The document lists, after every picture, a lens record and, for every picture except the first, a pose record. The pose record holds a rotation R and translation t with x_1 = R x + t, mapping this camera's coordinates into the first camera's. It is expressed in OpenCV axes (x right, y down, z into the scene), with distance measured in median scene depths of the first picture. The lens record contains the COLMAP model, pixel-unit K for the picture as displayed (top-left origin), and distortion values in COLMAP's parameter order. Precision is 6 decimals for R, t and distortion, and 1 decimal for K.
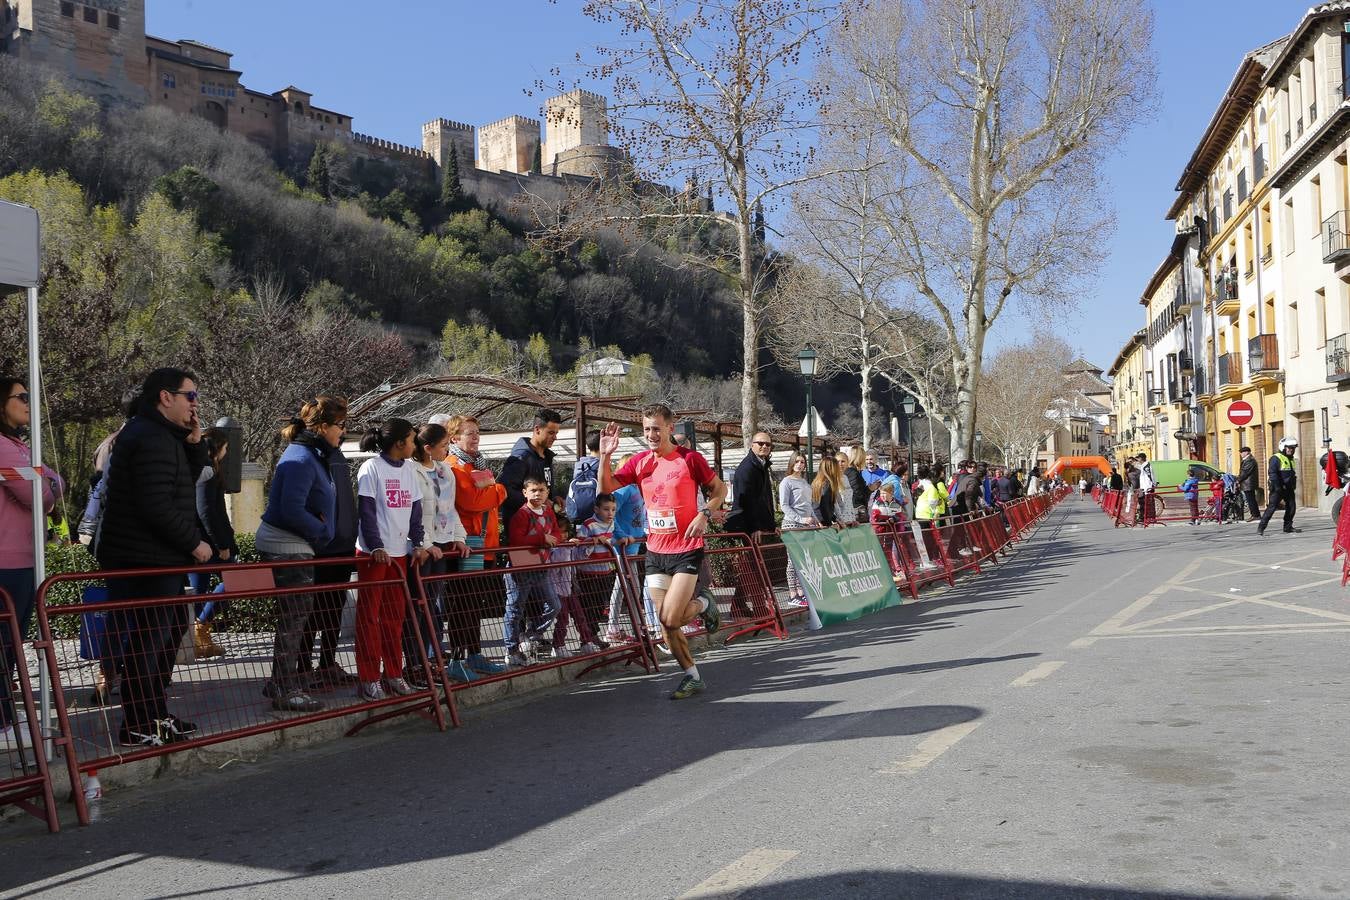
lens RADIAL K [[1302.2, 0, 694.6], [0, 1302.2, 429.0], [0, 0, 1]] dist [-0.025512, 0.000000]
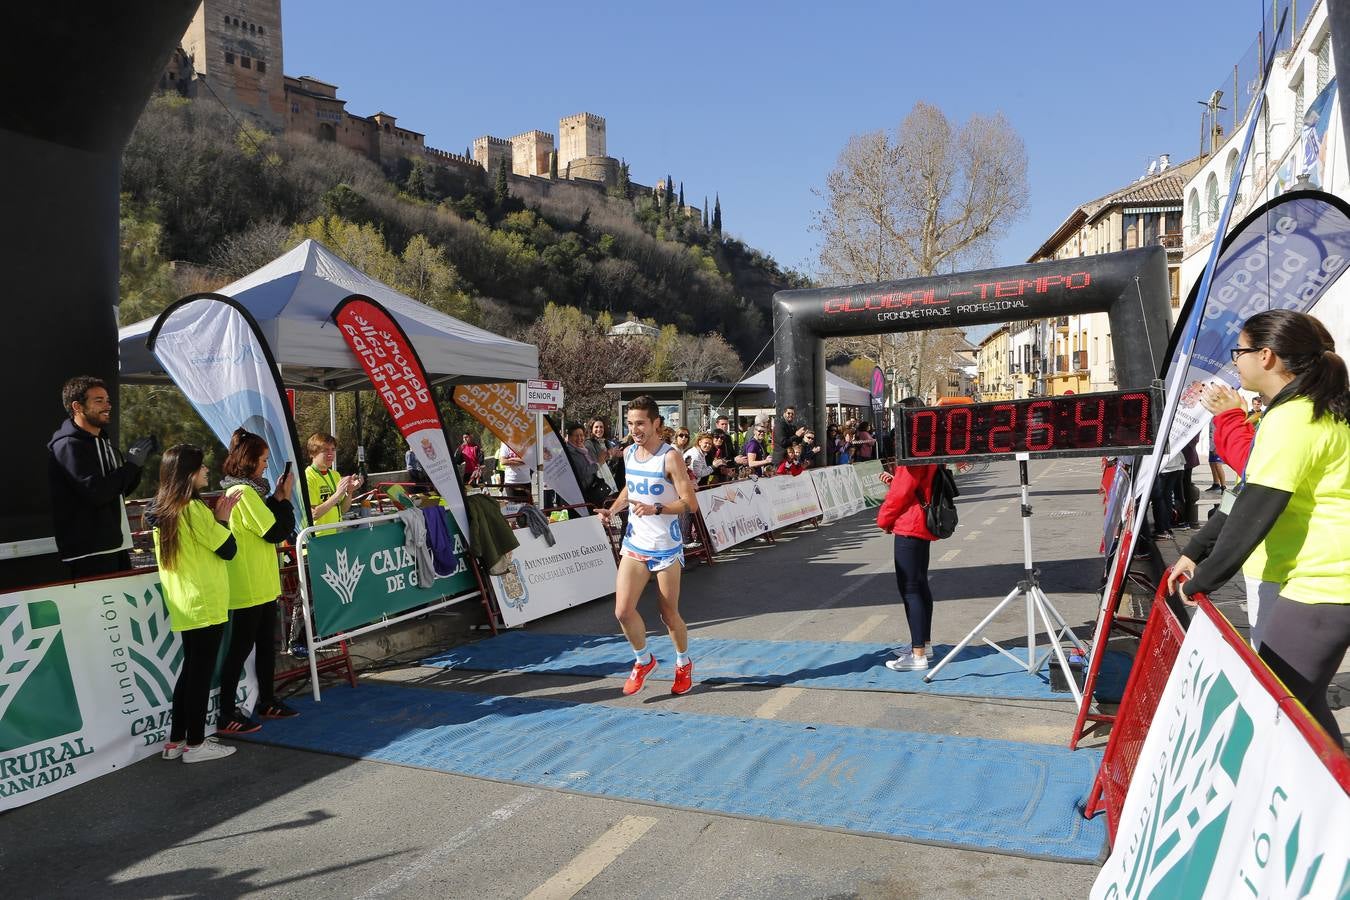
lens RADIAL K [[1013.0, 0, 698.1], [0, 1013.0, 441.6], [0, 0, 1]] dist [-0.078320, 0.055269]
pose [[0.998385, 0.011863, 0.055554, -0.046892], [-0.016072, 0.996983, 0.075934, -0.008732], [-0.054486, -0.076704, 0.995564, -0.103267]]
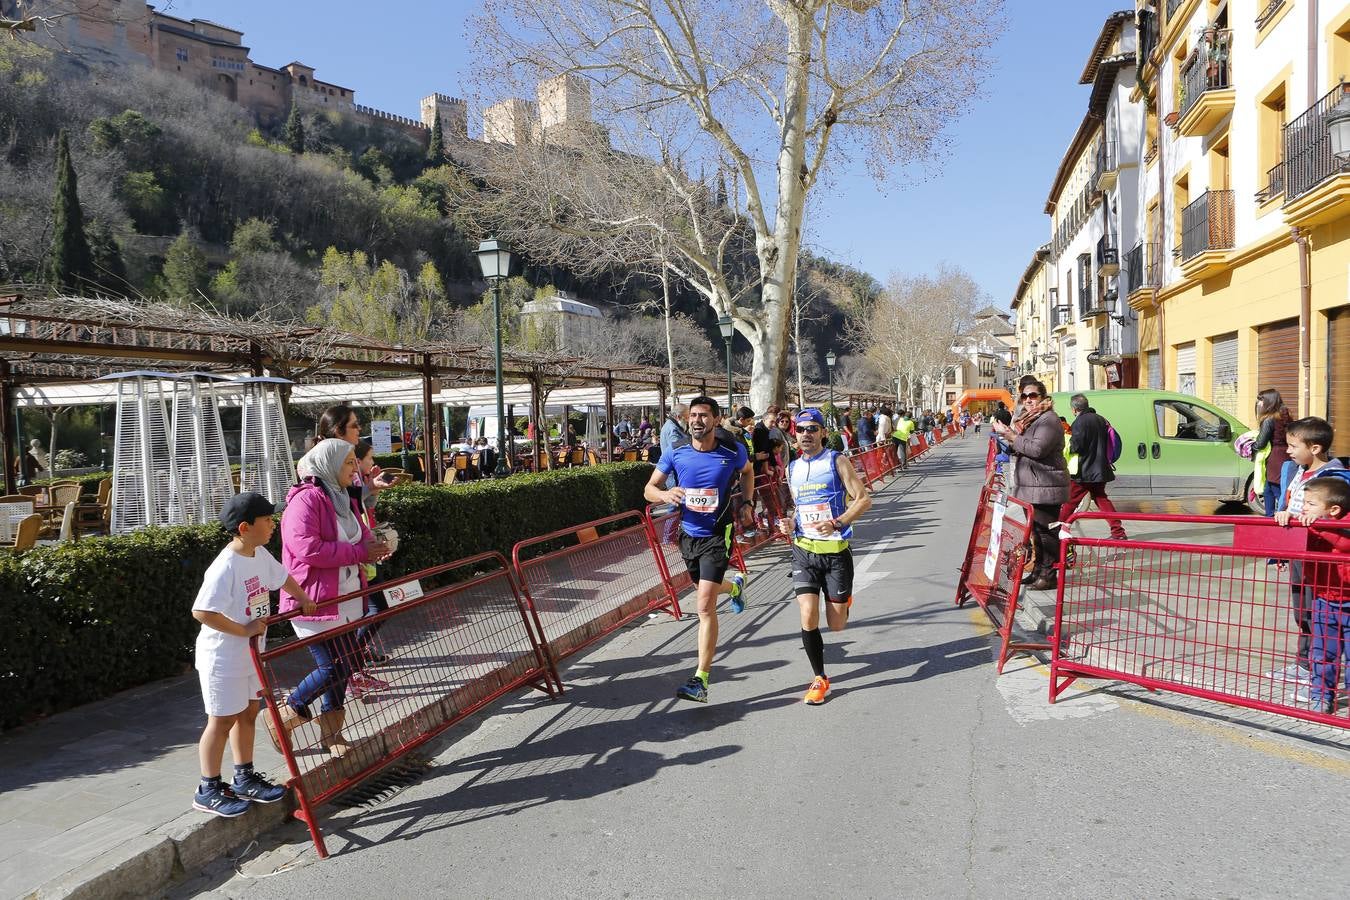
lens RADIAL K [[1013.0, 0, 689.2], [0, 1013.0, 452.3], [0, 0, 1]] dist [-0.078320, 0.055269]
pose [[0.999981, 0.002487, -0.005705, 0.049293], [-0.002006, 0.996558, 0.082871, 0.003760], [0.005891, -0.082858, 0.996544, 0.143232]]
